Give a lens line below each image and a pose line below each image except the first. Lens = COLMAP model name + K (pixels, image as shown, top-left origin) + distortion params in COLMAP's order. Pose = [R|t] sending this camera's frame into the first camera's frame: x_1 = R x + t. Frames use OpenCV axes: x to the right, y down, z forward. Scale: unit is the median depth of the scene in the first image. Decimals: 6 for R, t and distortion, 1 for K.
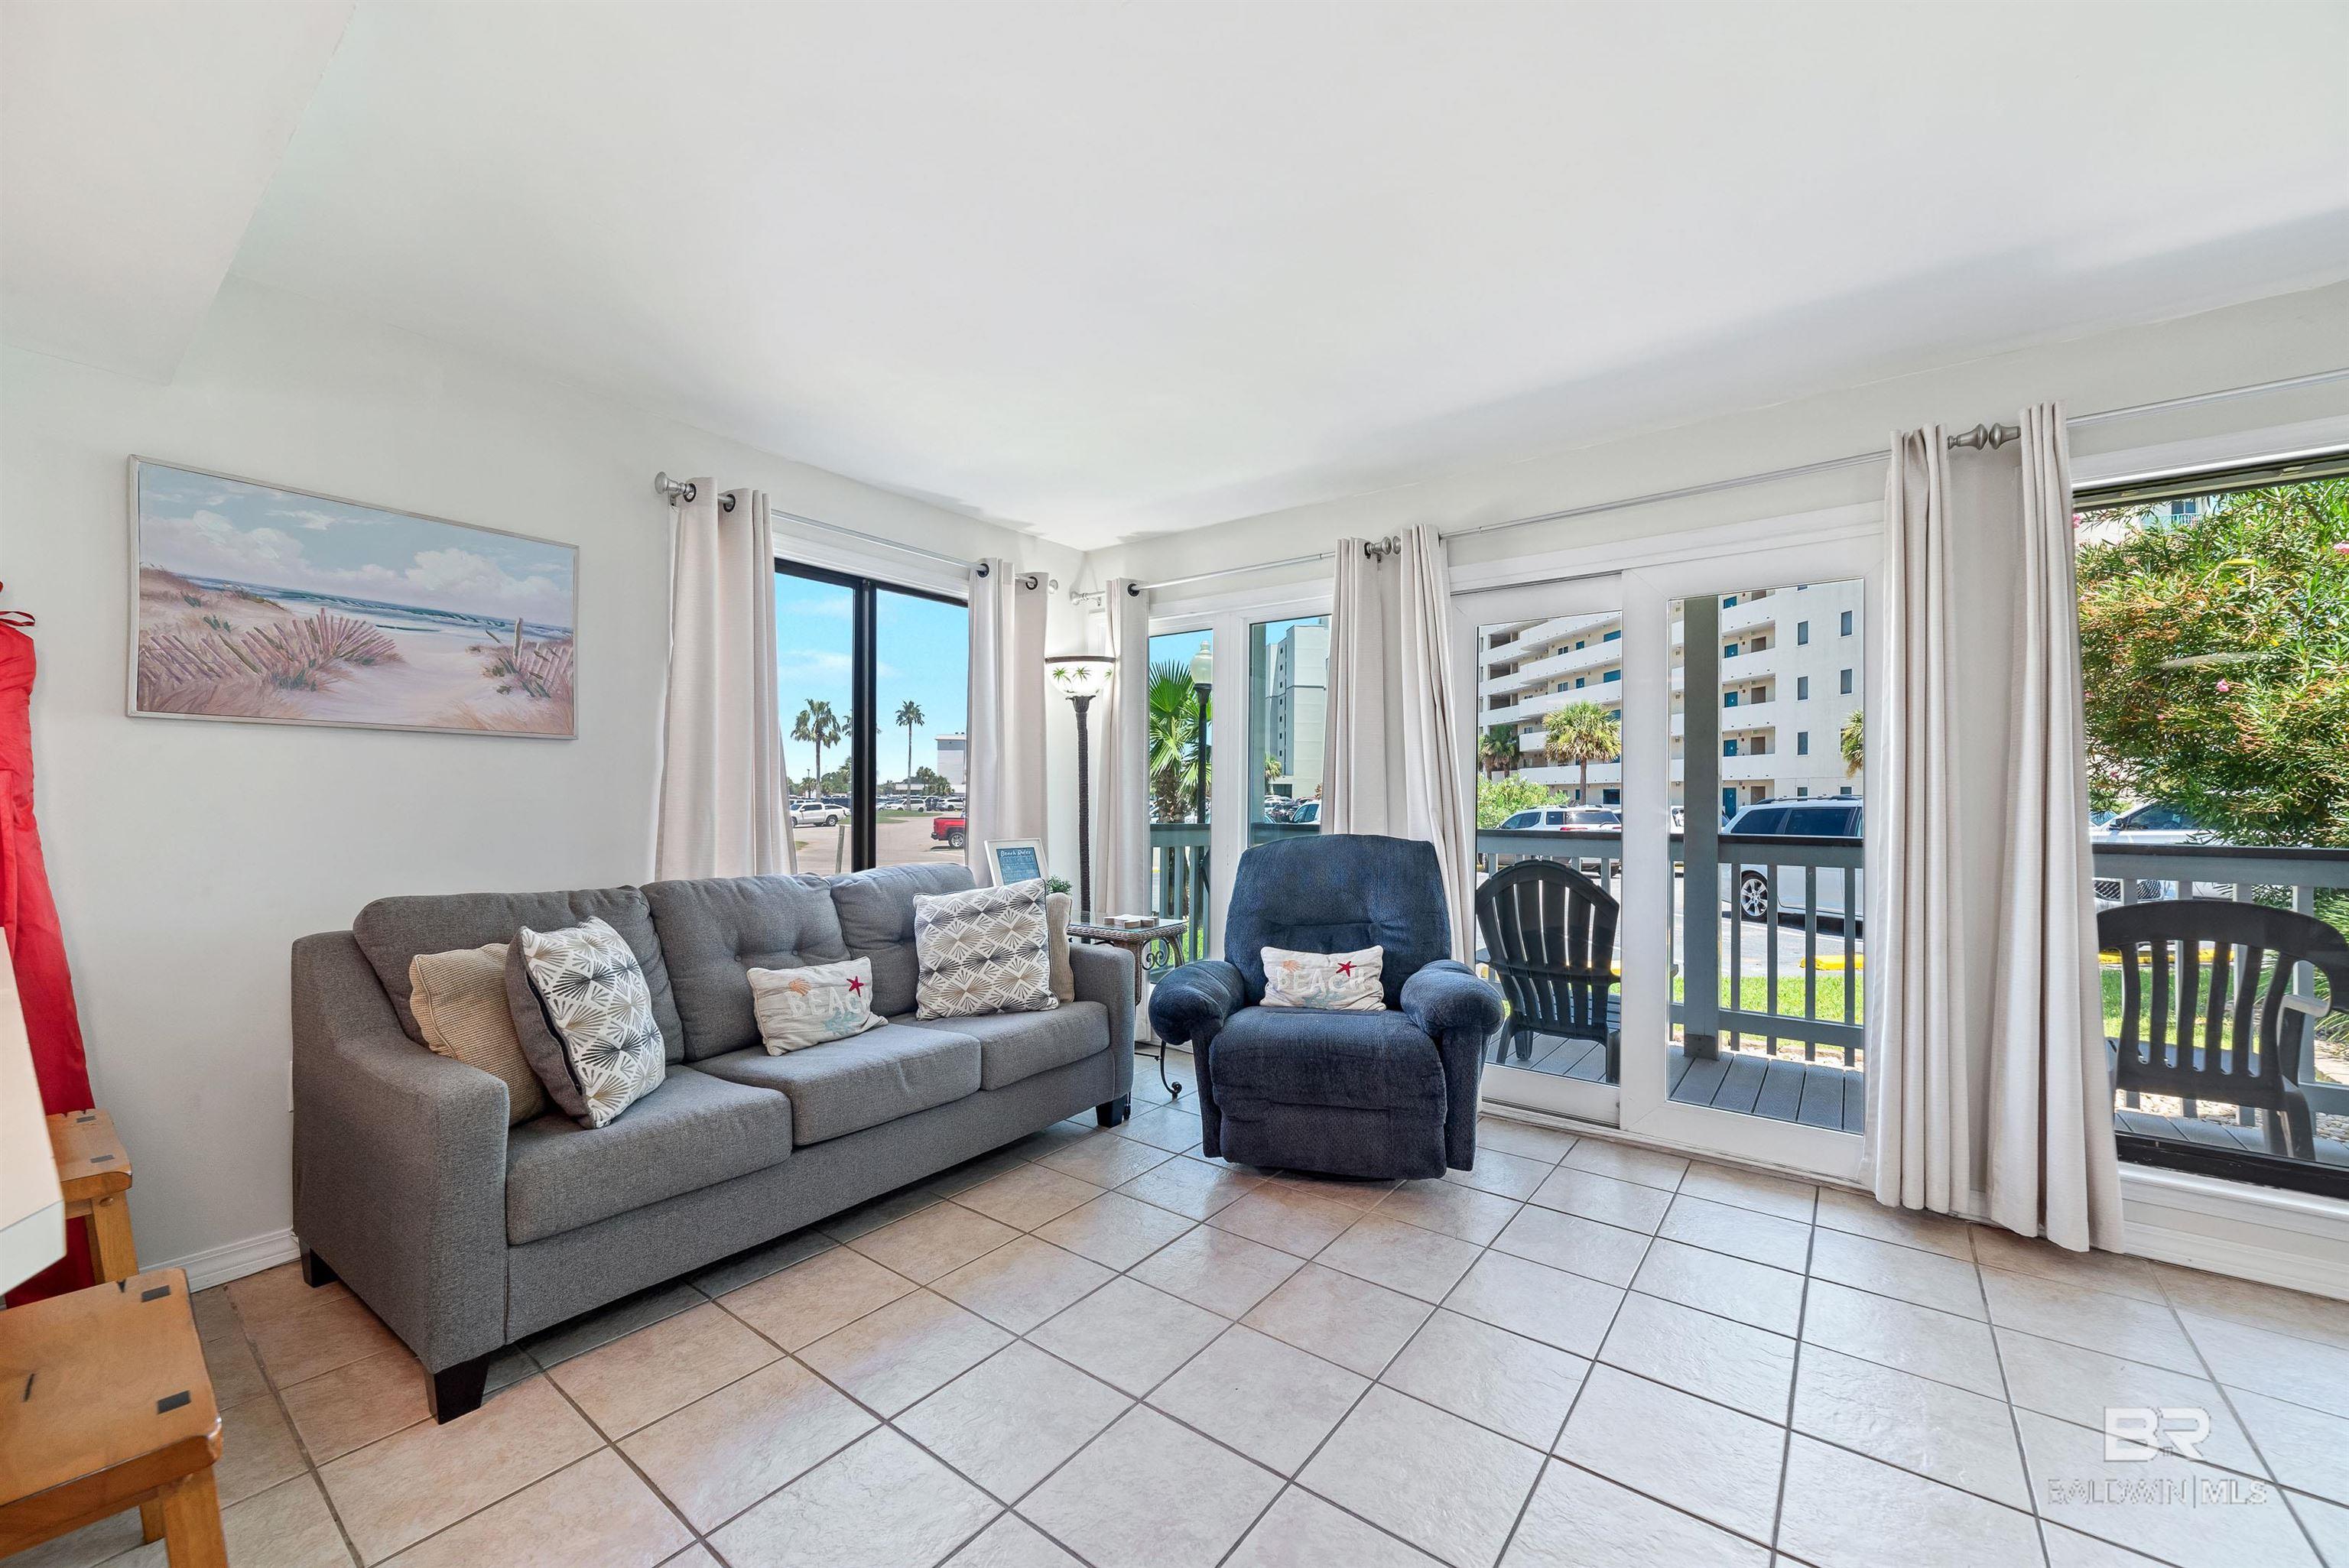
lens RADIAL K [[912.8, 0, 1183.5], [0, 912.8, 793.4], [0, 0, 1]] dist [-0.000863, 0.000562]
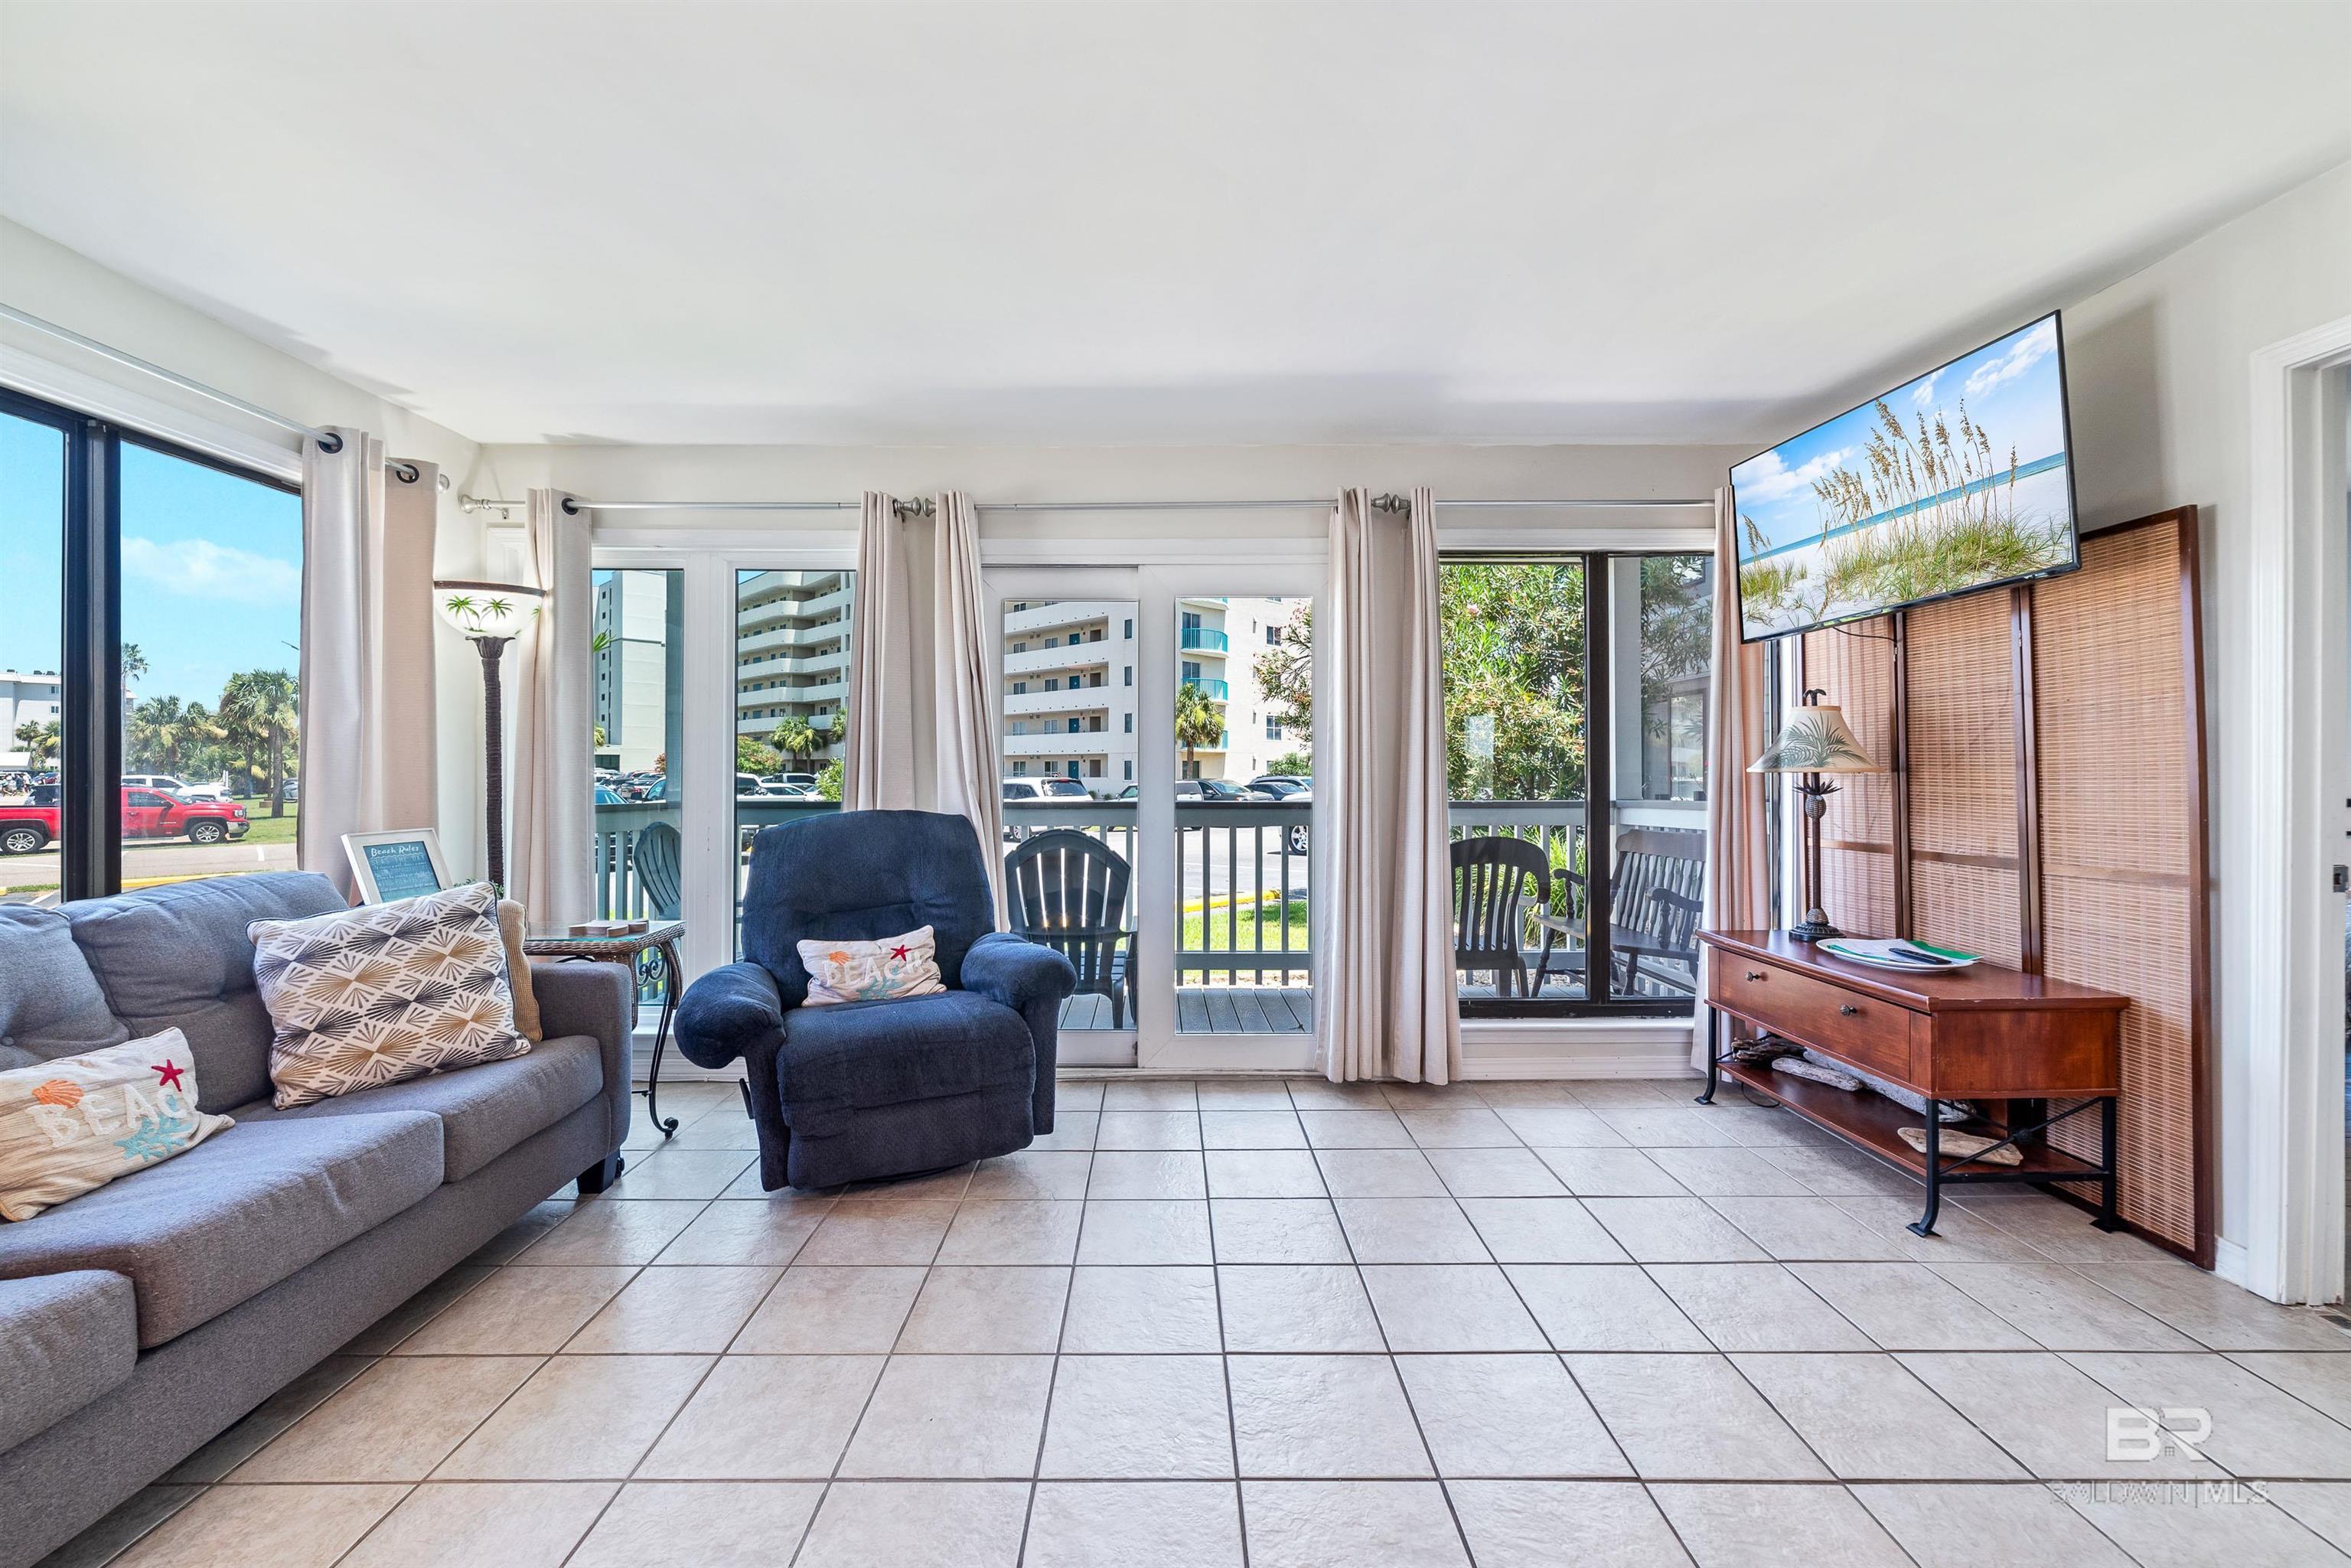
lens RADIAL K [[940.8, 0, 1167.7], [0, 940.8, 767.2], [0, 0, 1]] dist [0.001046, 0.000869]
pose [[0.796107, -0.002464, 0.605150, -0.188035], [0.001439, 0.999997, 0.002180, -0.000587], [-0.605154, -0.000865, 0.796108, 0.064713]]
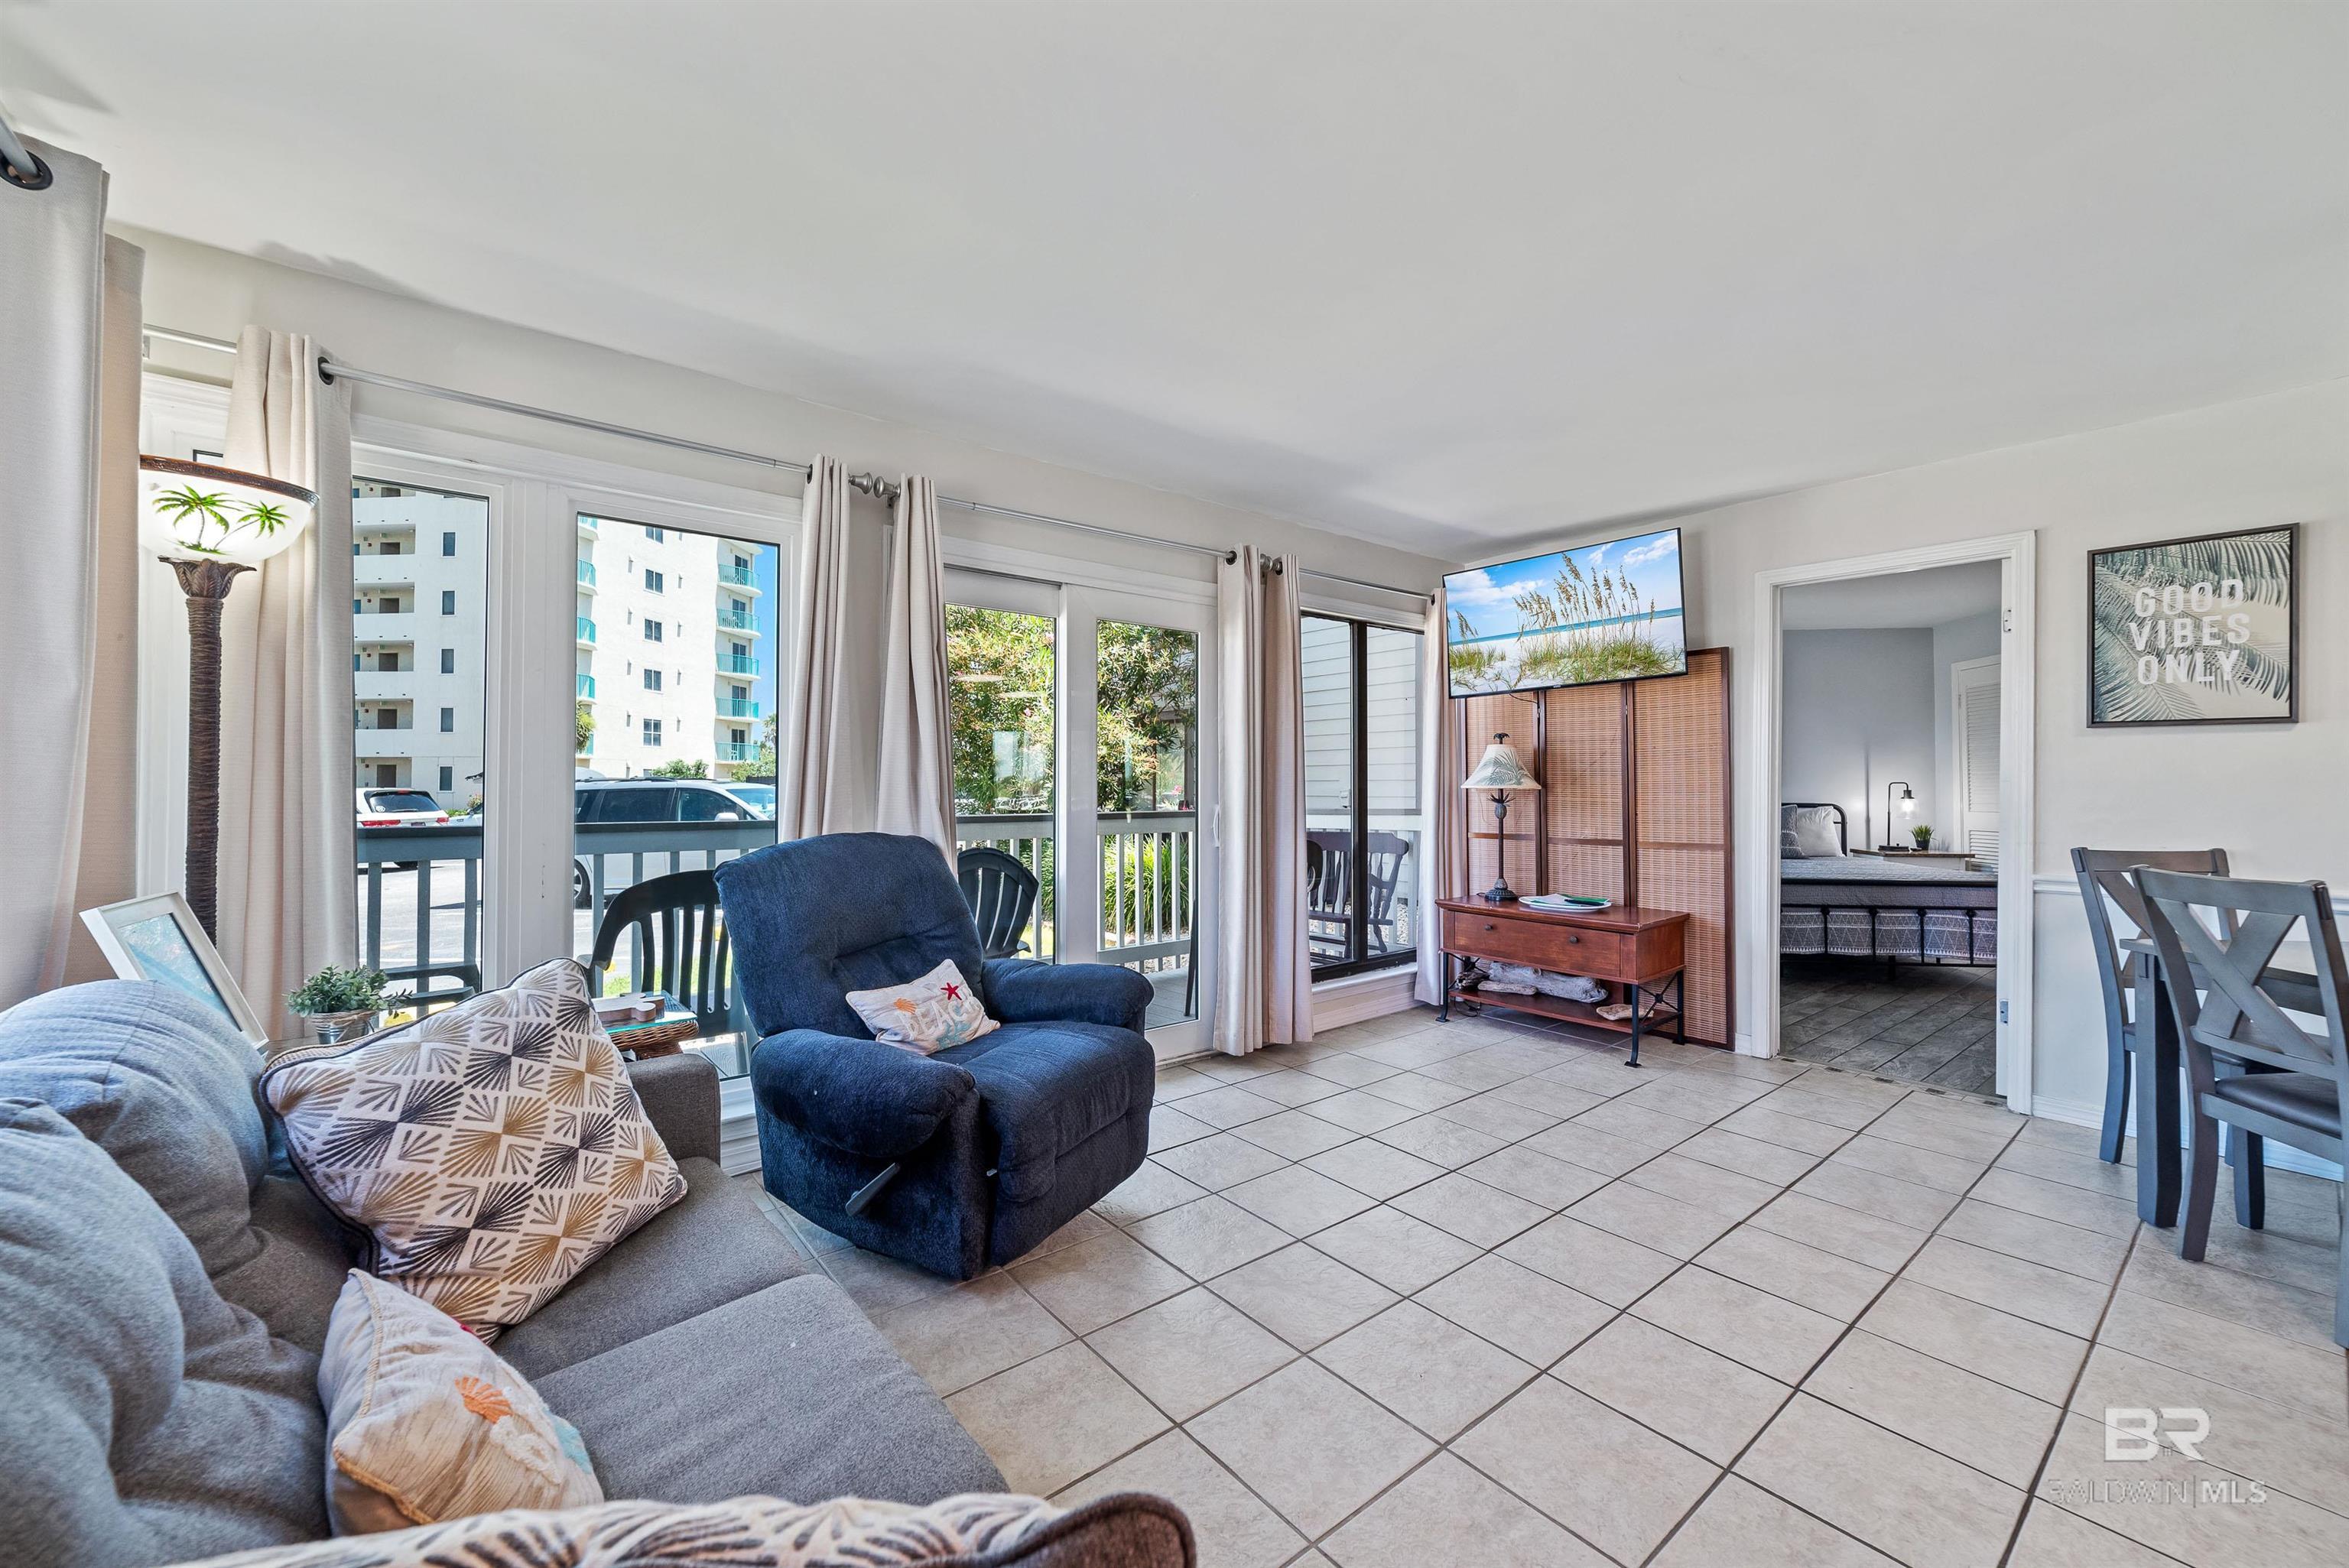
lens RADIAL K [[908.3, 0, 1173.1], [0, 908.3, 775.9], [0, 0, 1]] dist [0.000215, 0.000026]
pose [[0.250387, 0.002882, 0.968142, -0.578331], [-0.006298, 0.999979, -0.001348, -0.006708], [-0.968125, -0.005760, 0.250400, 0.595166]]
